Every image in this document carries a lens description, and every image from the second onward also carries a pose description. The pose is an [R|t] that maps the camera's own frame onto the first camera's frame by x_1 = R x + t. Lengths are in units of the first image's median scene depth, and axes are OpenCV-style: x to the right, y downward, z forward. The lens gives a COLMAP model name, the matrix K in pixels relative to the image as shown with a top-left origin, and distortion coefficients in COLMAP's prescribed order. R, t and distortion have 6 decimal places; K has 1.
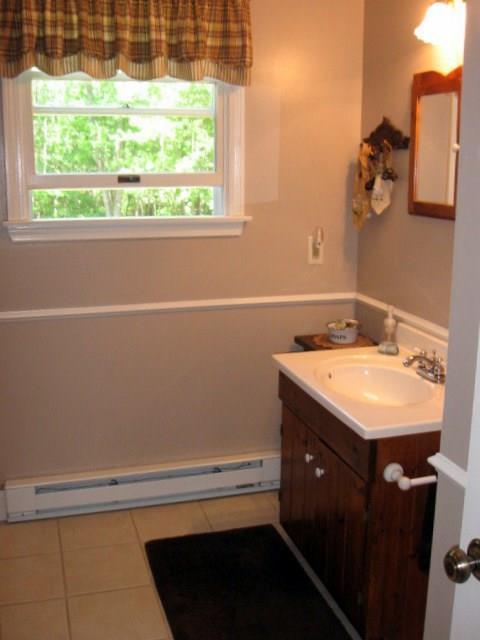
lens RADIAL K [[729.6, 0, 236.2], [0, 729.6, 320.3], [0, 0, 1]] dist [-0.072730, 0.000000]
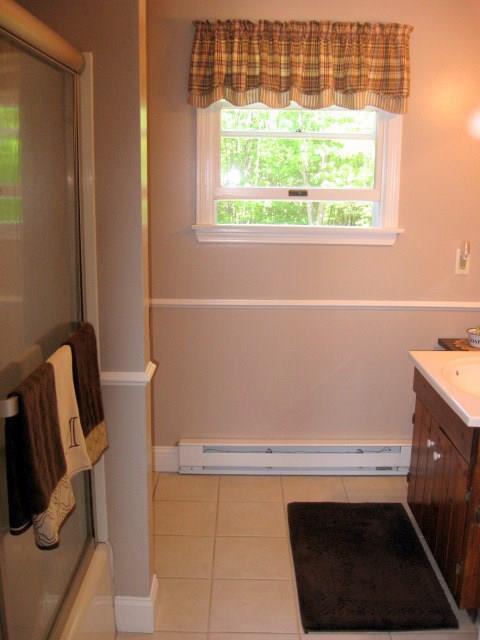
lens RADIAL K [[686.0, 0, 242.4], [0, 686.0, 319.5], [0, 0, 1]] dist [-0.059552, 0.000000]
pose [[0.961930, 0.068695, -0.264520, 0.075952], [-0.070385, 0.997515, 0.003095, 0.012640], [0.264075, 0.015641, 0.964375, -0.089685]]
